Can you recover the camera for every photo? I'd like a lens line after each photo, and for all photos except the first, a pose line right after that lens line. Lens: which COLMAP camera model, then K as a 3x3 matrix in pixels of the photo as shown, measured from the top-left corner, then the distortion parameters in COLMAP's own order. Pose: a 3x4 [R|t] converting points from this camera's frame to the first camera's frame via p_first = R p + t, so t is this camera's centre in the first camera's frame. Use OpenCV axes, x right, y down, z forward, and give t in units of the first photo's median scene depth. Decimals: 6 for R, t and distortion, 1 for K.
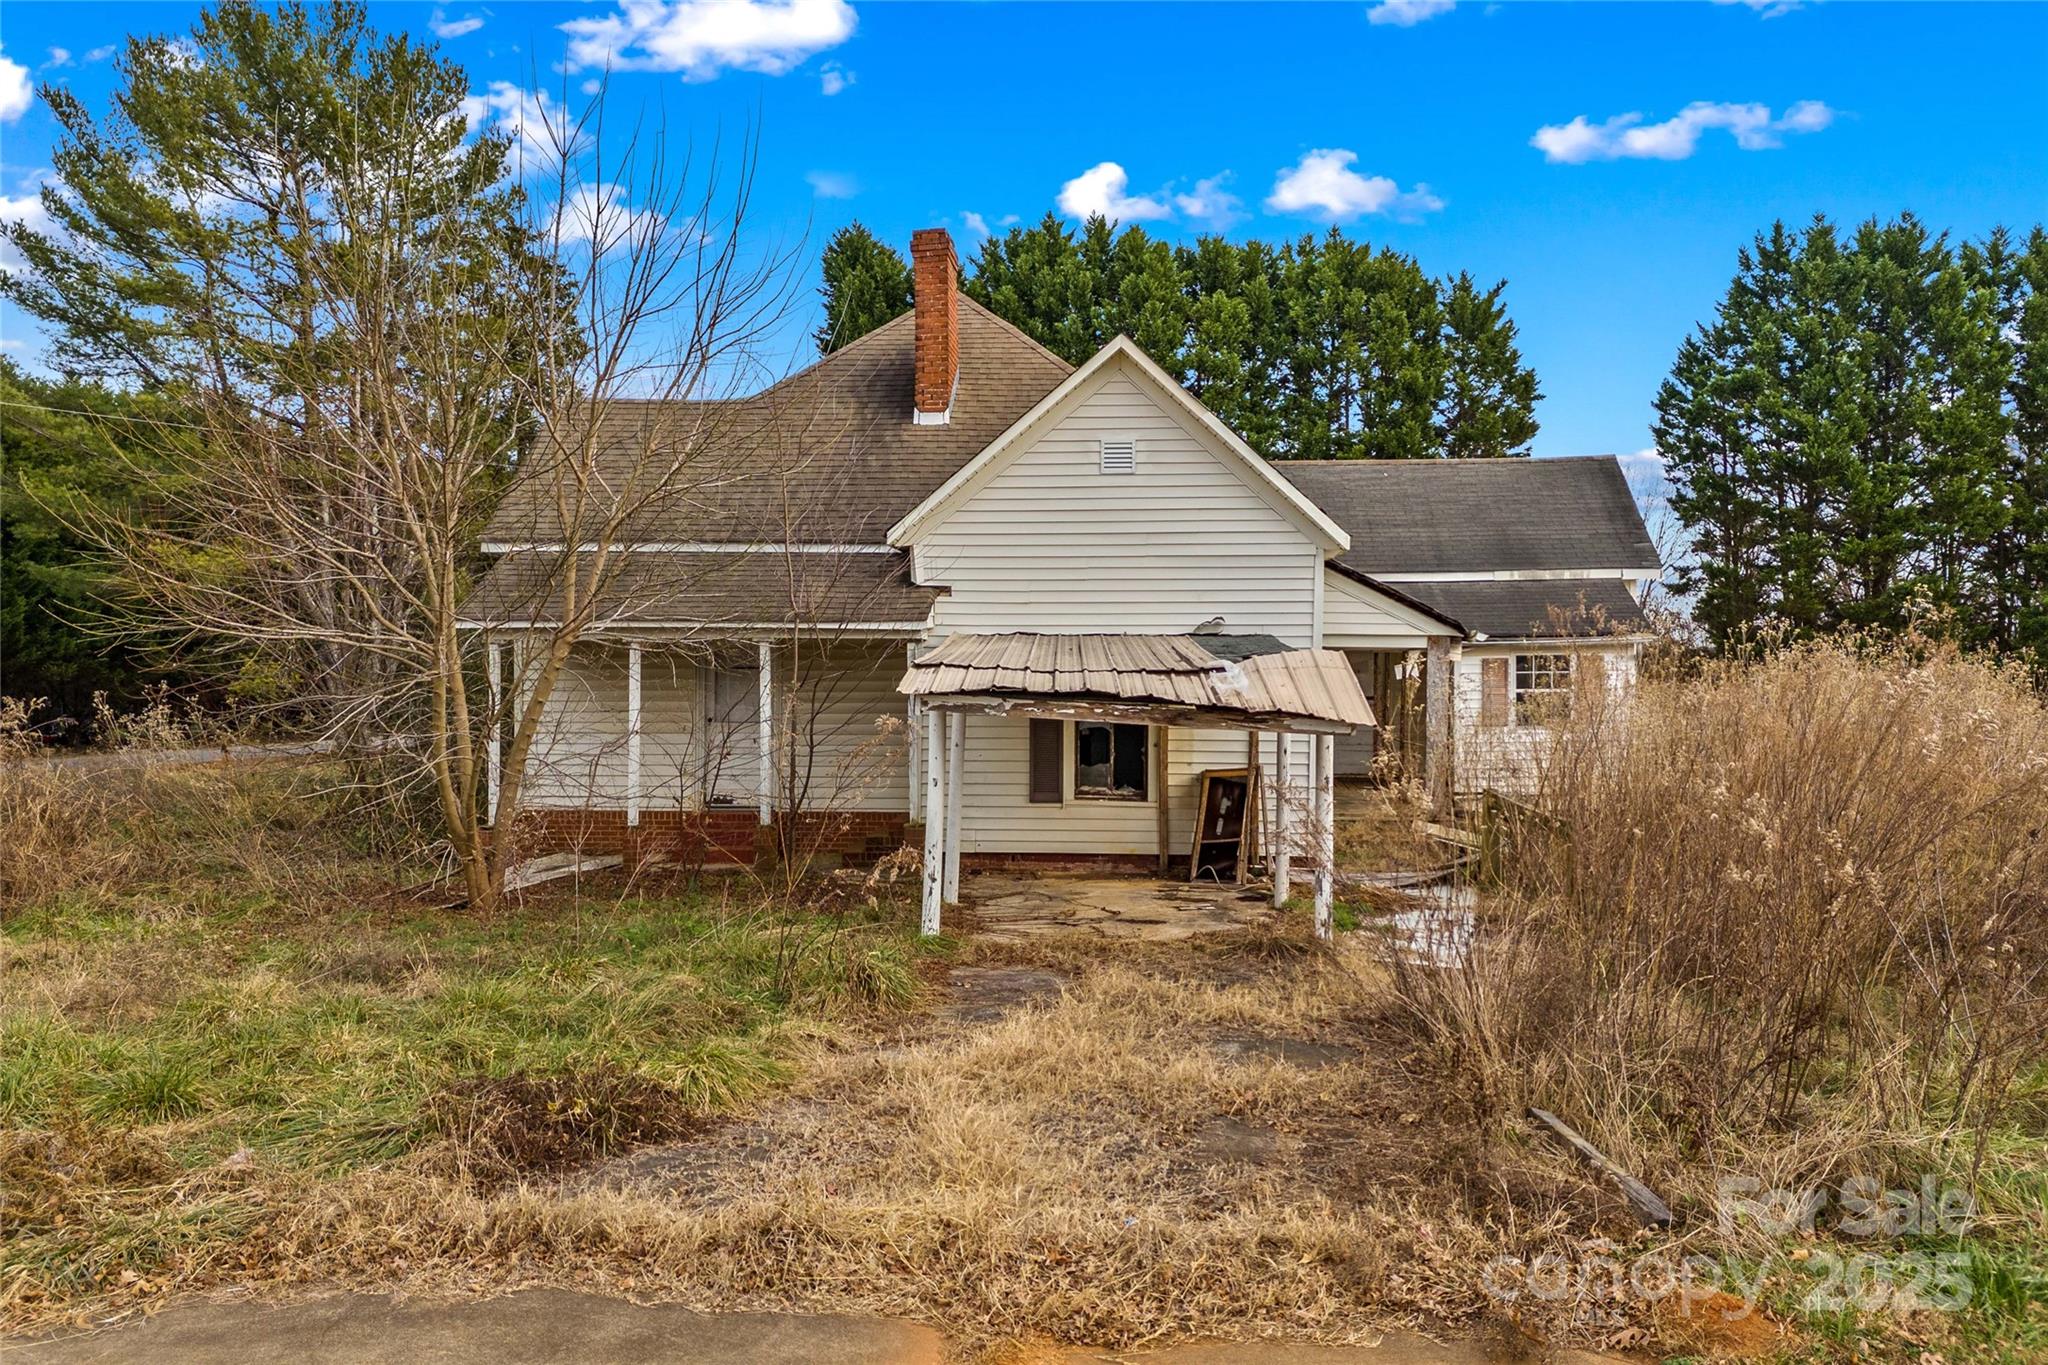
lens RADIAL K [[1480.5, 0, 996.7], [0, 1480.5, 684.2], [0, 0, 1]] dist [0.083761, -0.089685]
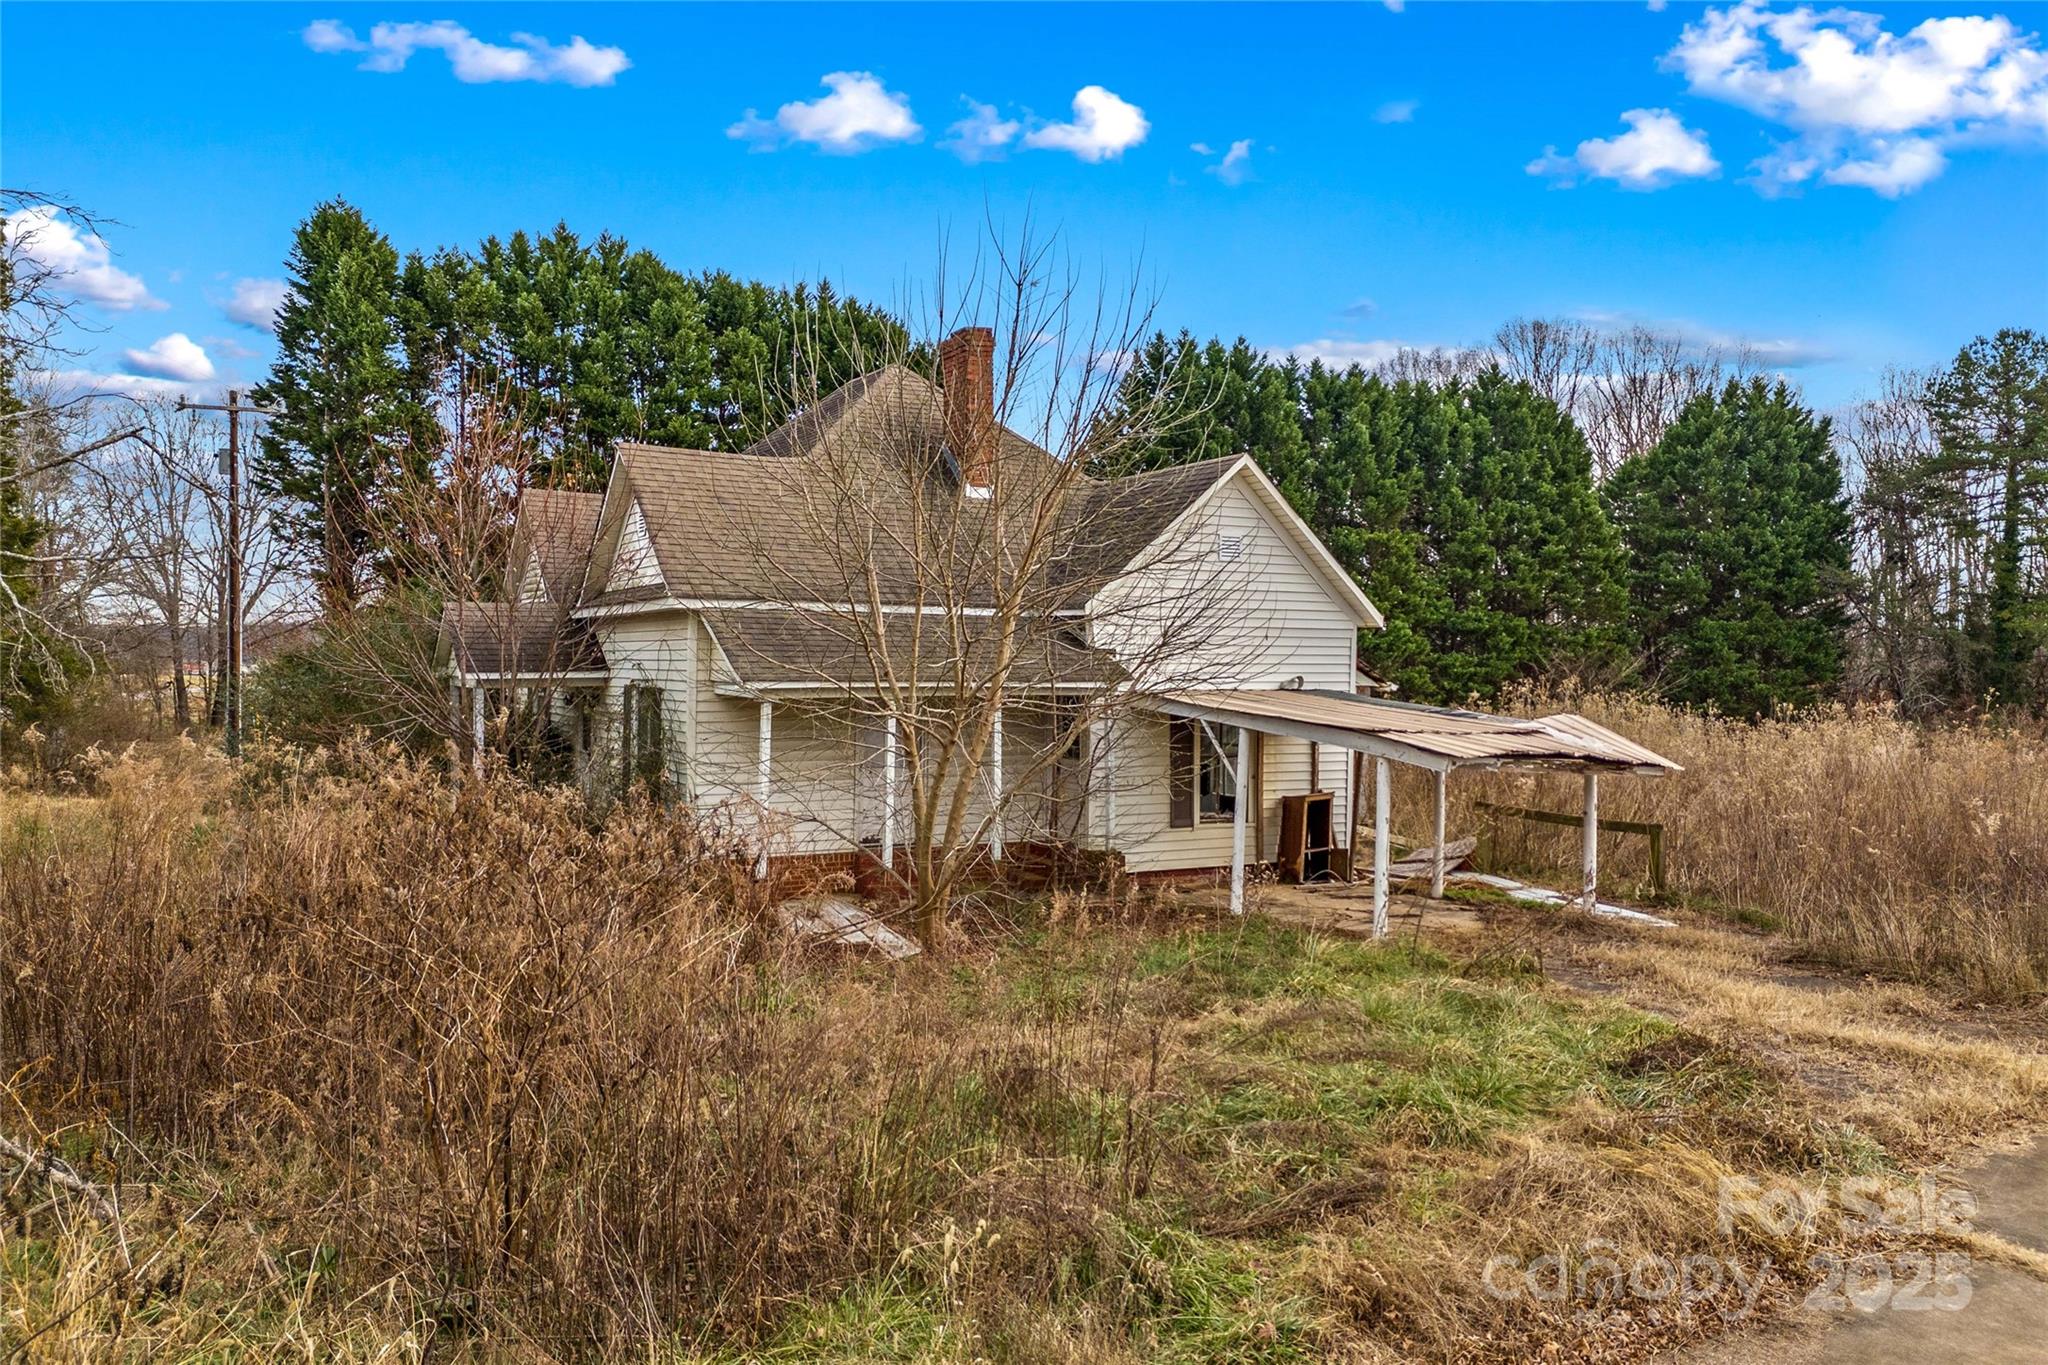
lens RADIAL K [[1477.7, 0, 1009.0], [0, 1477.7, 645.0], [0, 0, 1]] dist [0.078474, -0.086793]
pose [[0.848800, 0.008884, 0.528639, -0.249340], [0.004058, 0.999720, -0.023317, -0.014551], [-0.528698, 0.021936, 0.848526, 0.013463]]
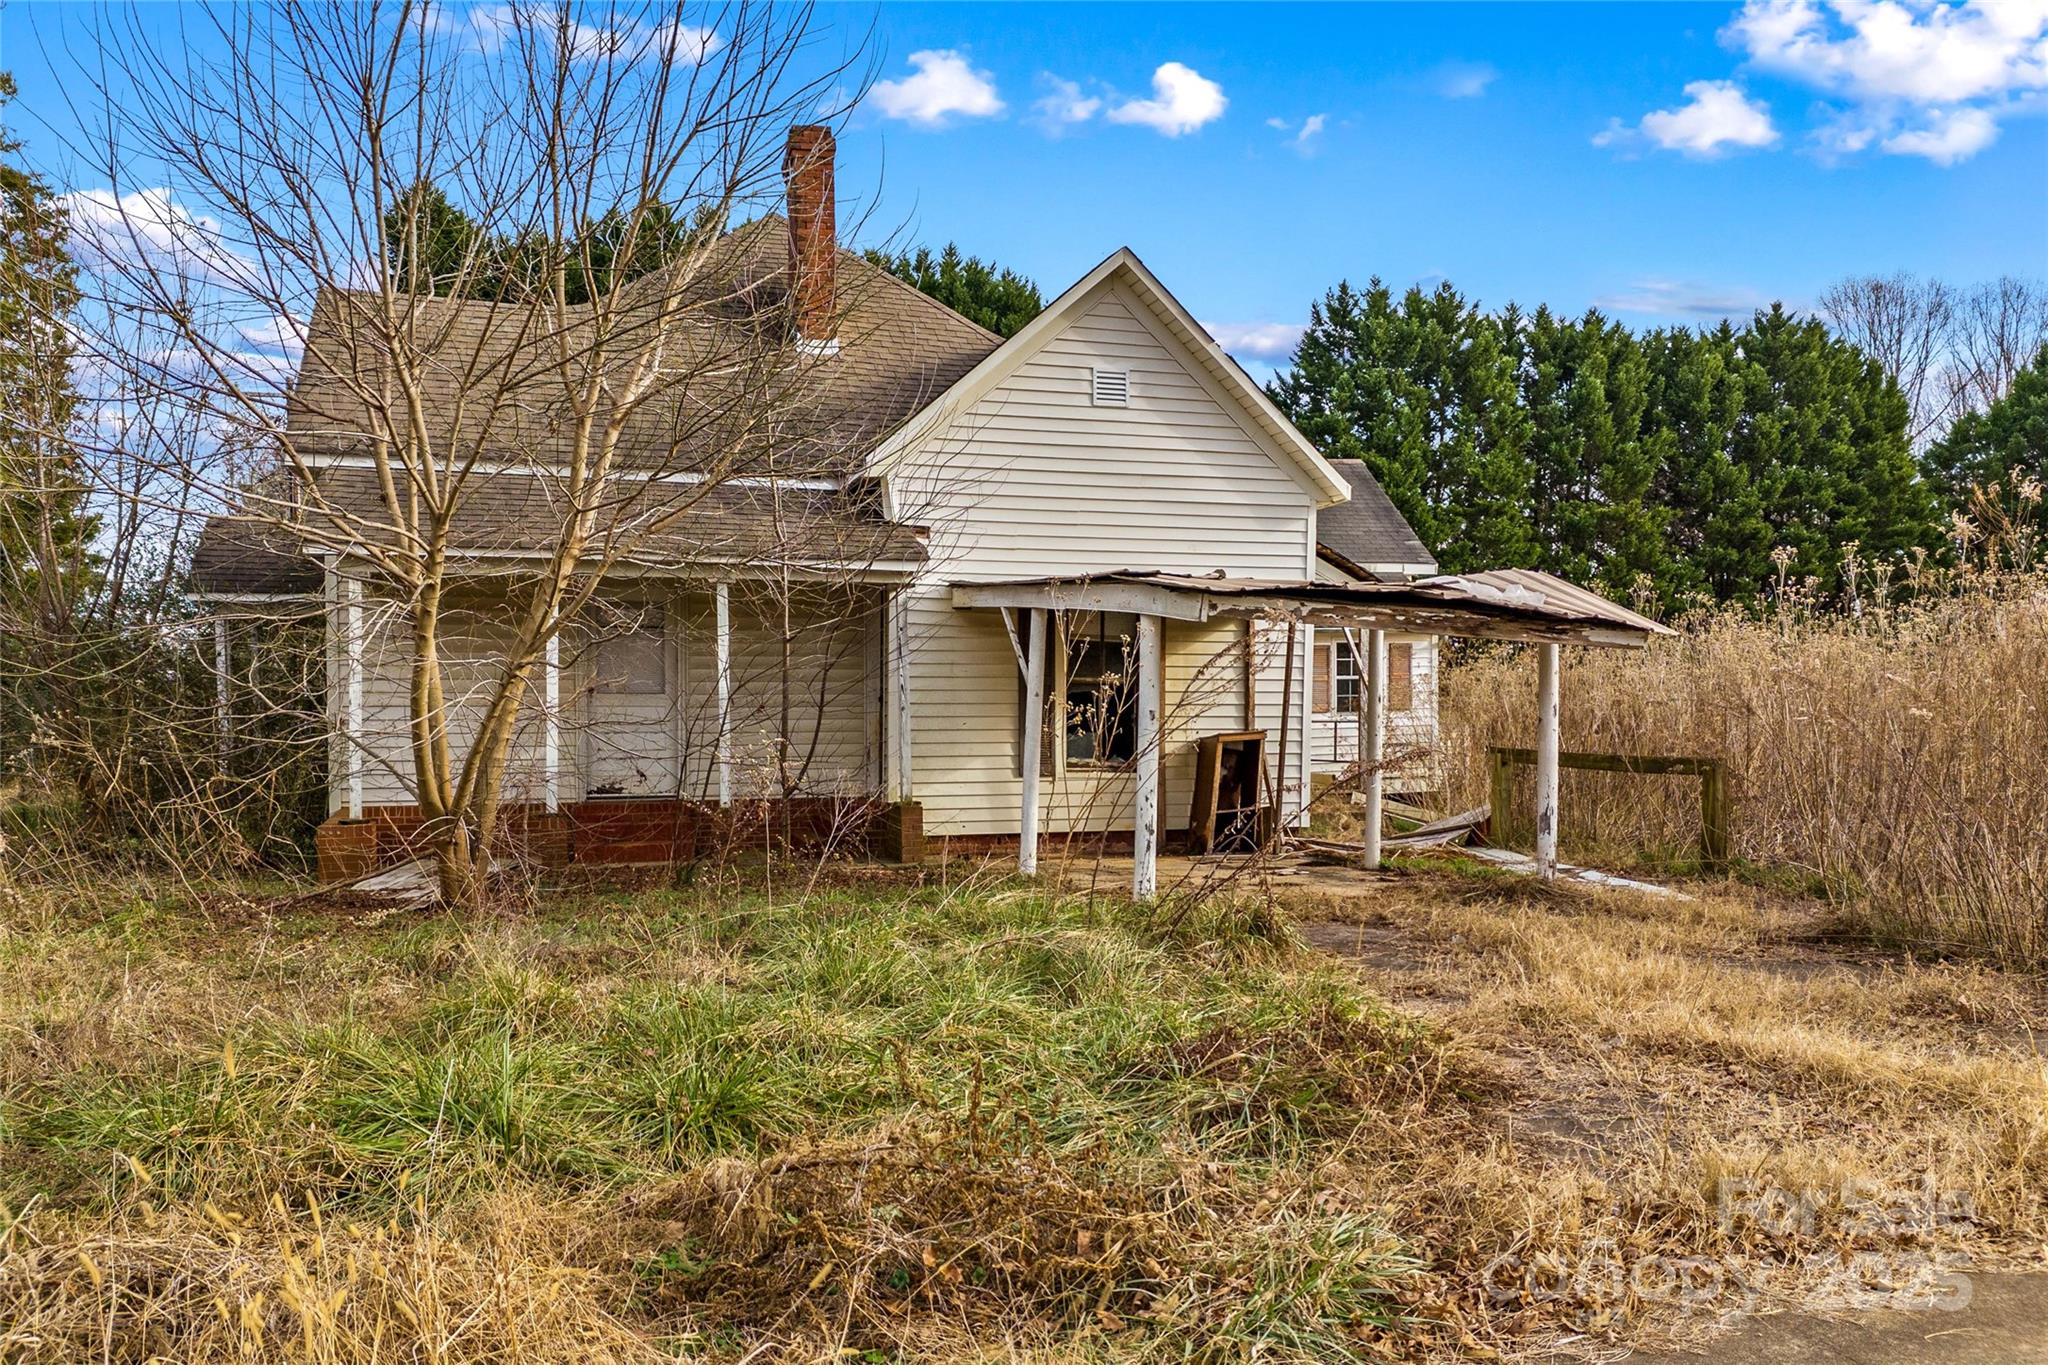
lens RADIAL K [[1516.8, 0, 977.8], [0, 1516.8, 731.9], [0, 0, 1]] dist [0.002483, 0.005925]
pose [[0.942466, -0.008144, 0.334204, -0.101598], [0.009480, 0.999952, -0.002367, 0.018873], [-0.334168, 0.005399, 0.942498, 0.056539]]
